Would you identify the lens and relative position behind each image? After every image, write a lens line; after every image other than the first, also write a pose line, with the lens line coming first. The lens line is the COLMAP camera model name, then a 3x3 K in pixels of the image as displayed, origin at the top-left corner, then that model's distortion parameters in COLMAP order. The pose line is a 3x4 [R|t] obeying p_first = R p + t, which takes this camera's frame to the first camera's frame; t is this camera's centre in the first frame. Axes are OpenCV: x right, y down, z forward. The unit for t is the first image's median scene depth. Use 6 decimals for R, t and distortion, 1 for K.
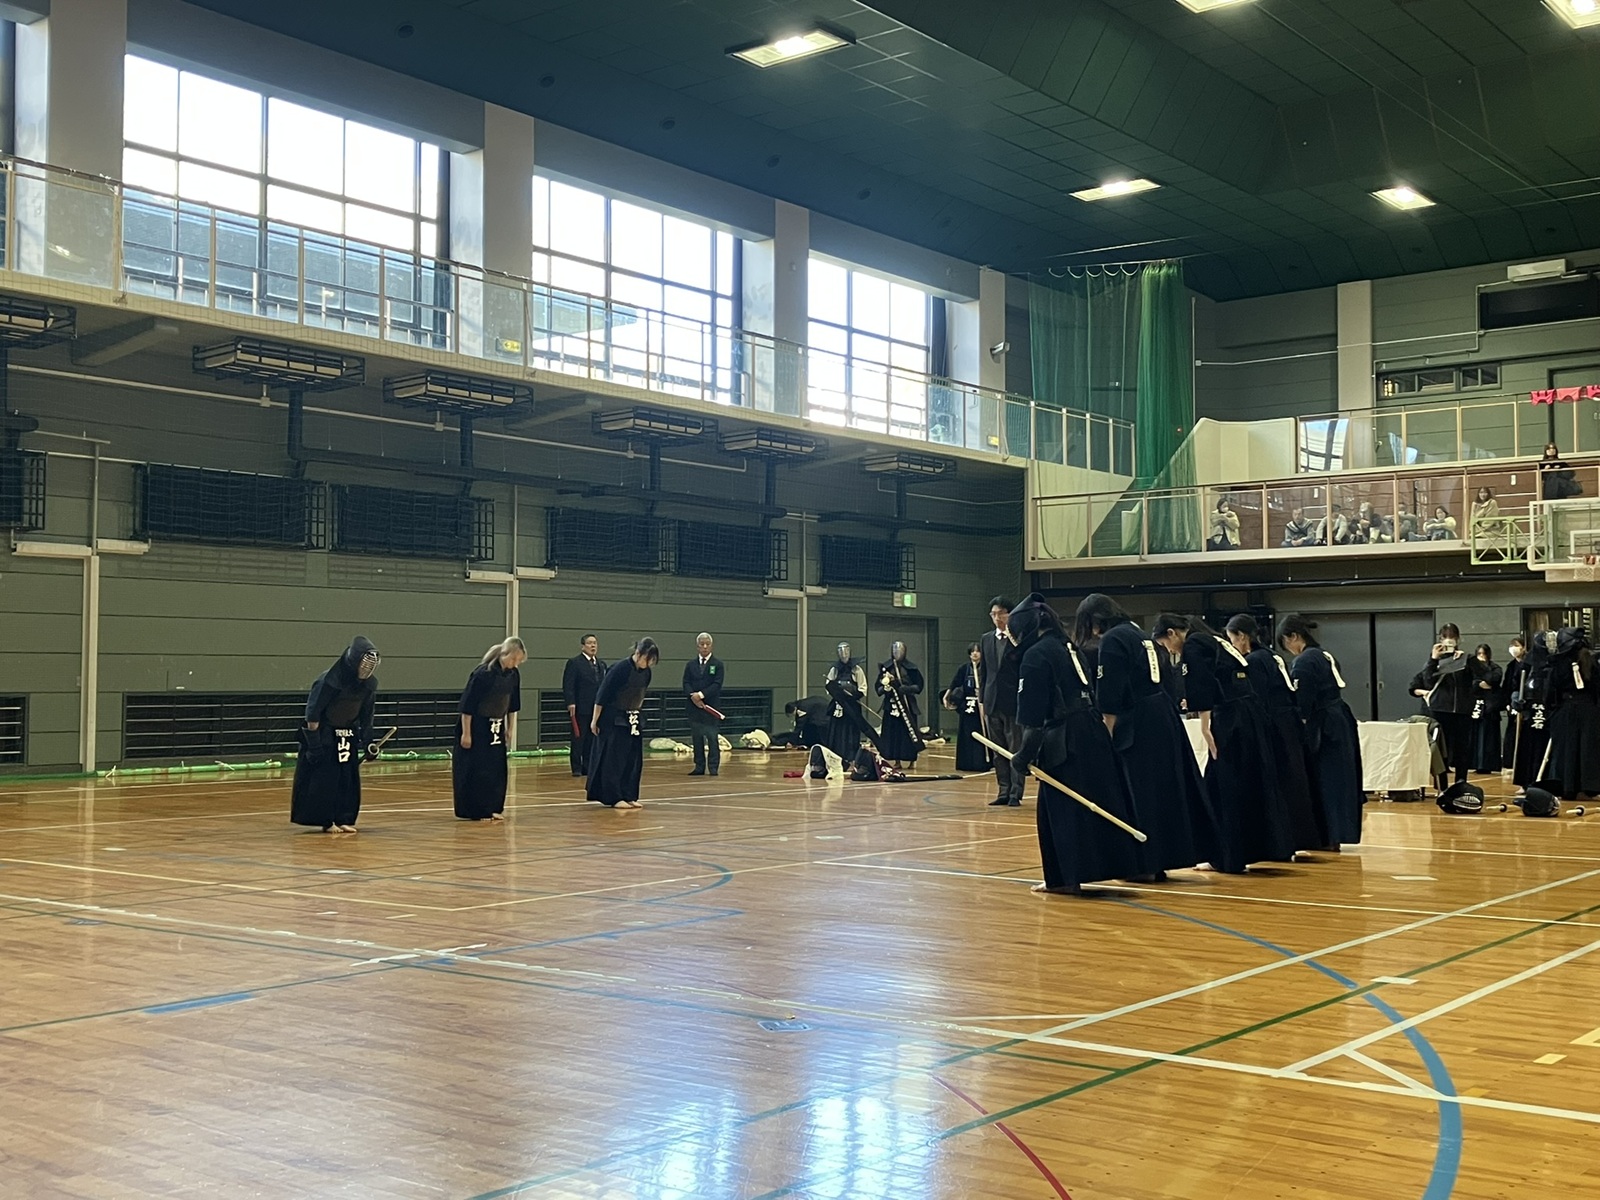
lens RADIAL K [[1865.2, 0, 798.7], [0, 1865.2, 597.4], [0, 0, 1]] dist [-0.003460, 0.000000]
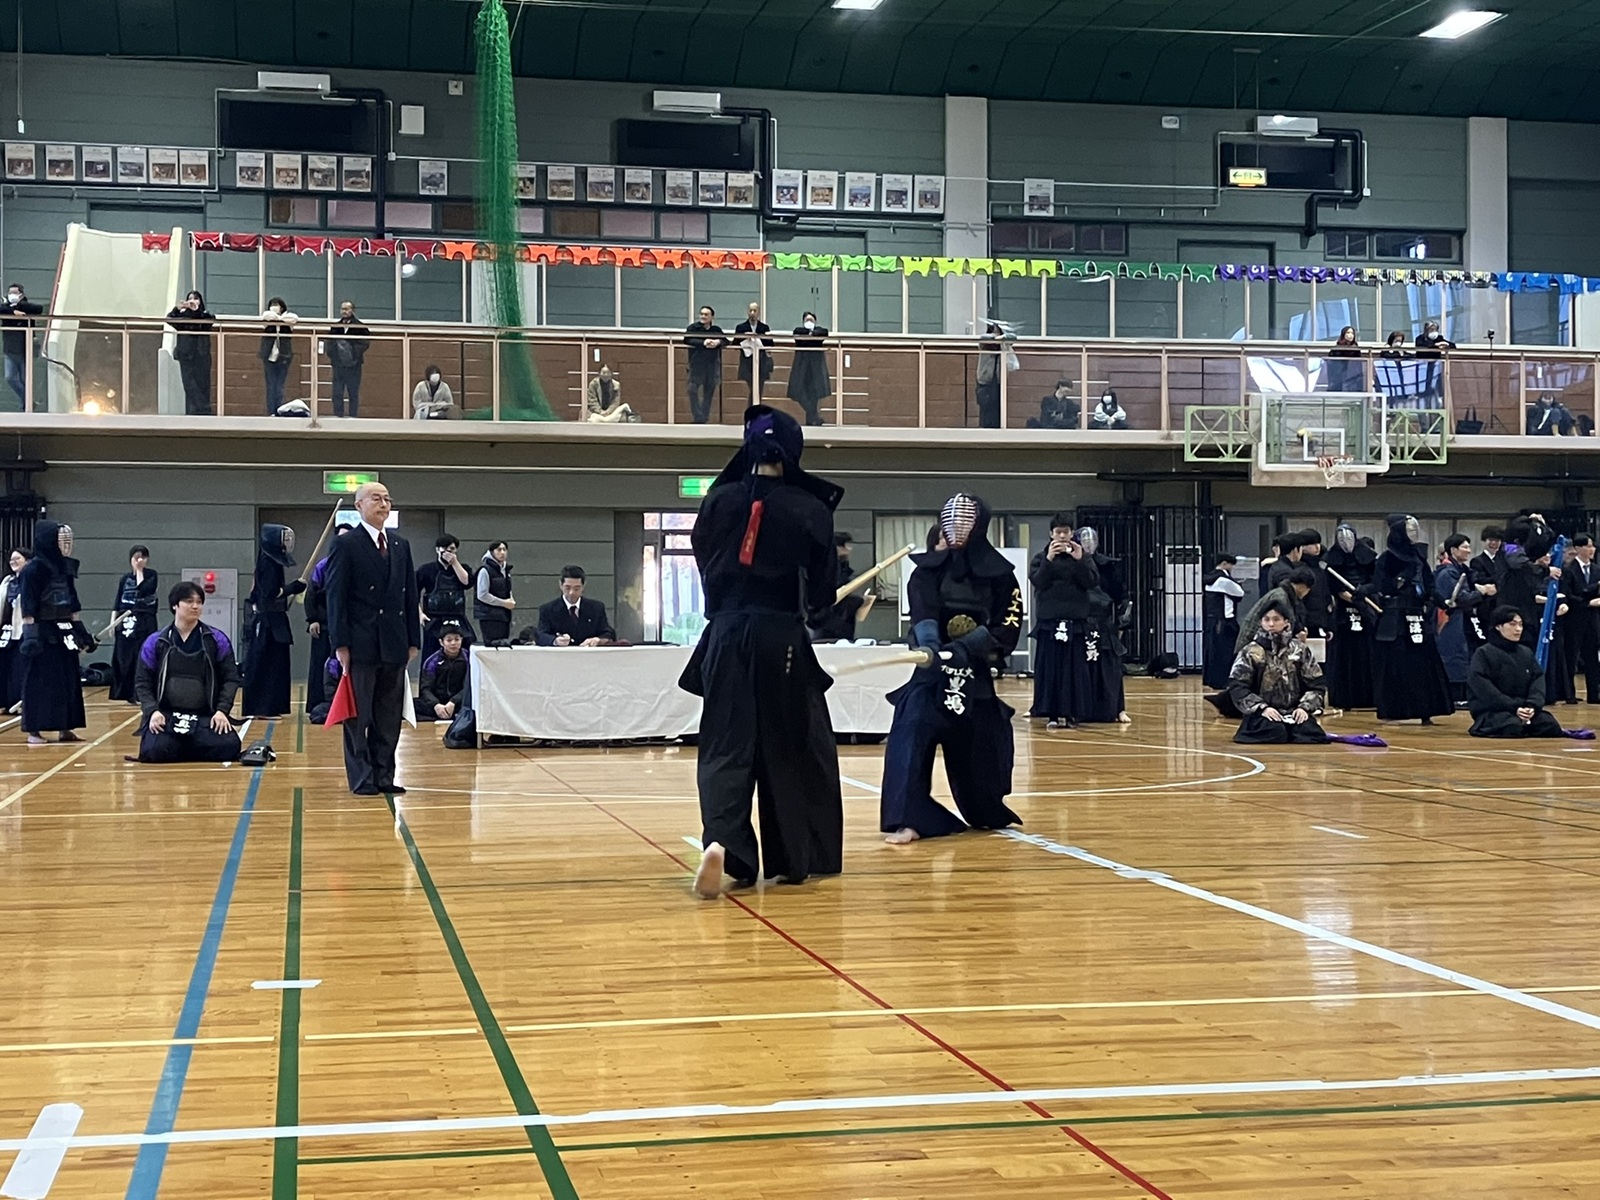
lens RADIAL K [[2293.2, 0, 797.3], [0, 2293.2, 601.5], [0, 0, 1]] dist [0.082799, 0.000000]
pose [[0.650740, -0.000062, 0.759300, -0.521088], [-0.037213, 0.998796, 0.031974, 0.018627], [-0.758388, -0.049063, 0.649954, 0.417851]]
